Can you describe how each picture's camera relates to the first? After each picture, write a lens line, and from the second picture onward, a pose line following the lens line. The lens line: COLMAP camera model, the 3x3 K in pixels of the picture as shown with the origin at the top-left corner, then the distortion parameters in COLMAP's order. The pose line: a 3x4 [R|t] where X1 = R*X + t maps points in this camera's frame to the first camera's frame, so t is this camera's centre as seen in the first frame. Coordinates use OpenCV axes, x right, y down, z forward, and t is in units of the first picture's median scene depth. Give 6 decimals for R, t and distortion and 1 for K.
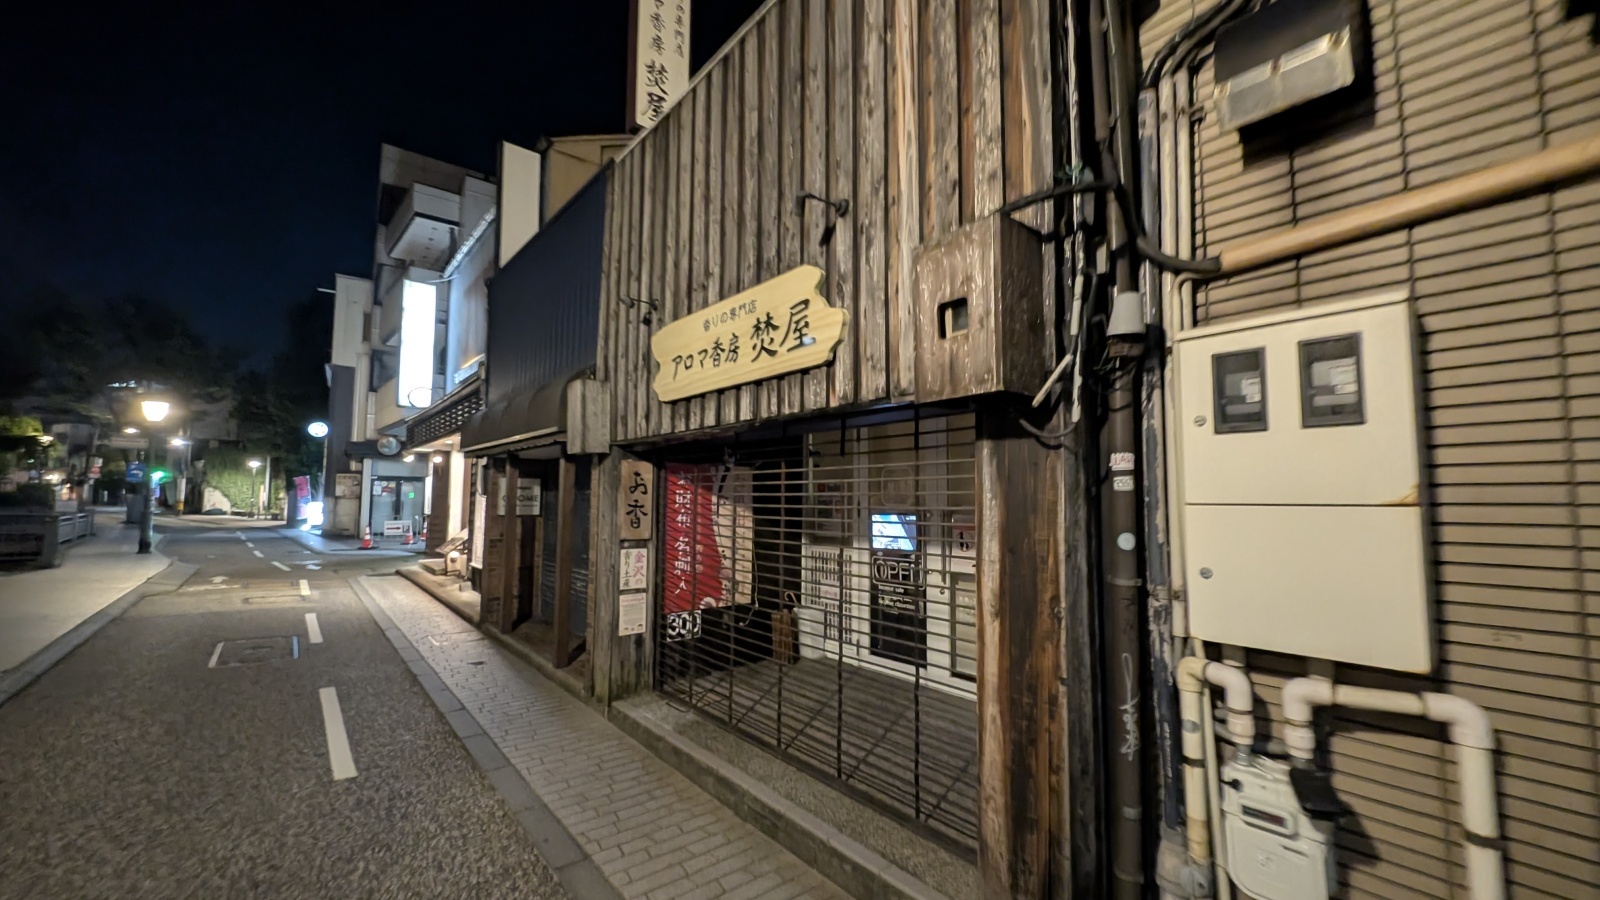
lens RADIAL K [[632.2, 0, 800.0], [0, 632.2, 450.0], [0, 0, 1]] dist [-0.000084, -0.000005]
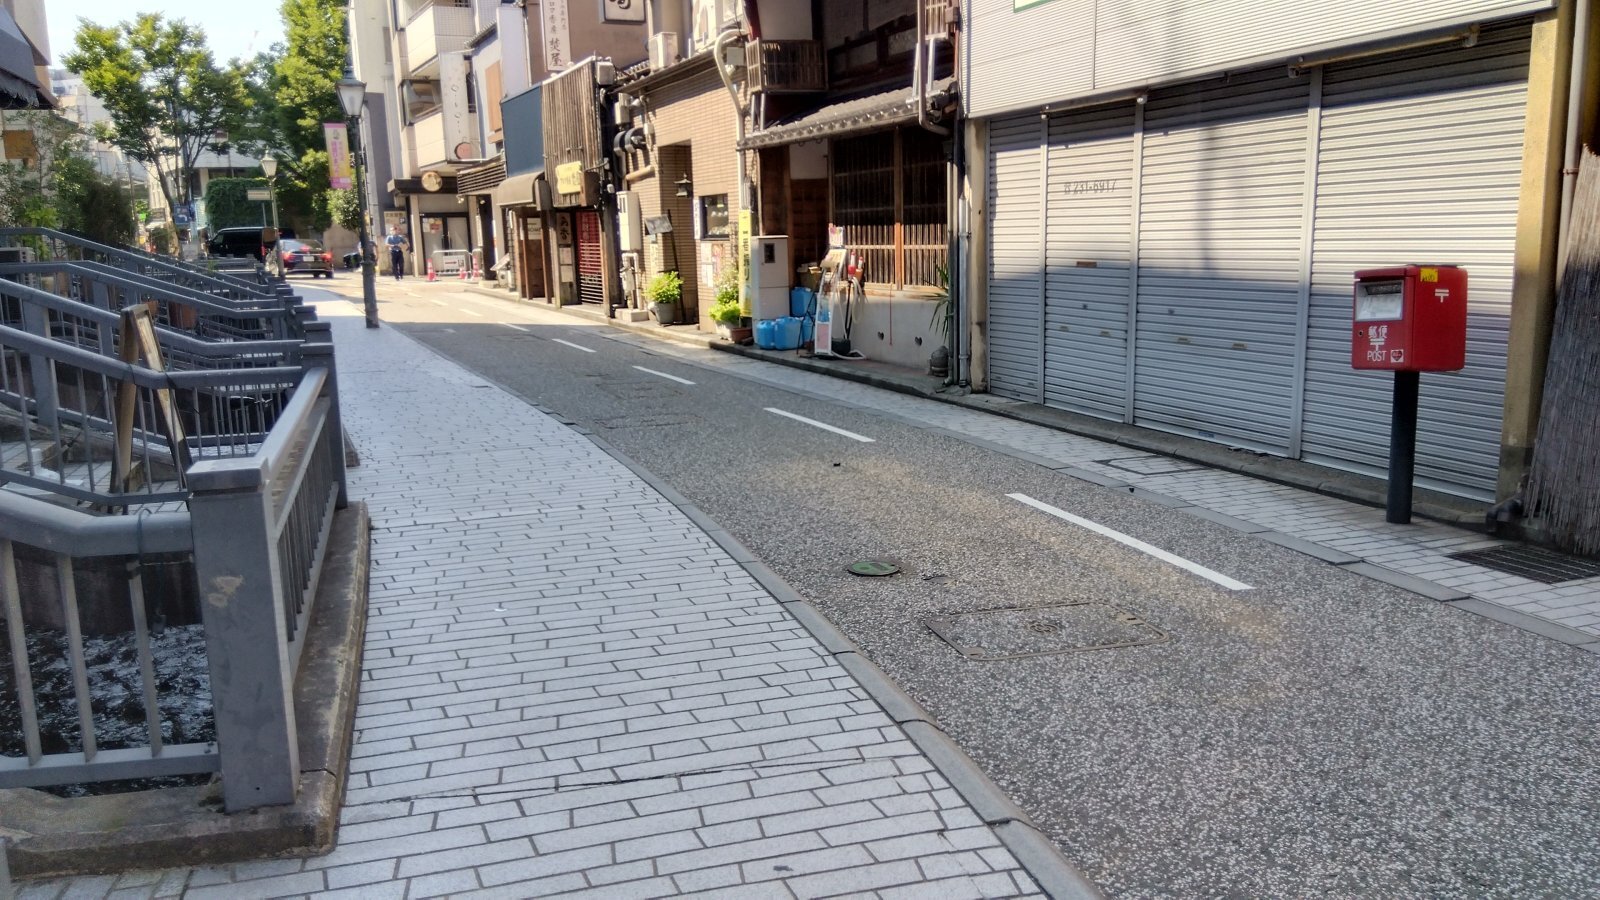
lens RADIAL K [[1193.3, 0, 800.0], [0, 1193.3, 450.0], [0, 0, 1]] dist [0.004146, 0.000616]
pose [[0.967195, 0.012189, -0.253743, 0.455125], [0.055110, 0.964993, 0.256422, -0.057611], [0.247985, -0.261994, 0.932664, -0.836069]]
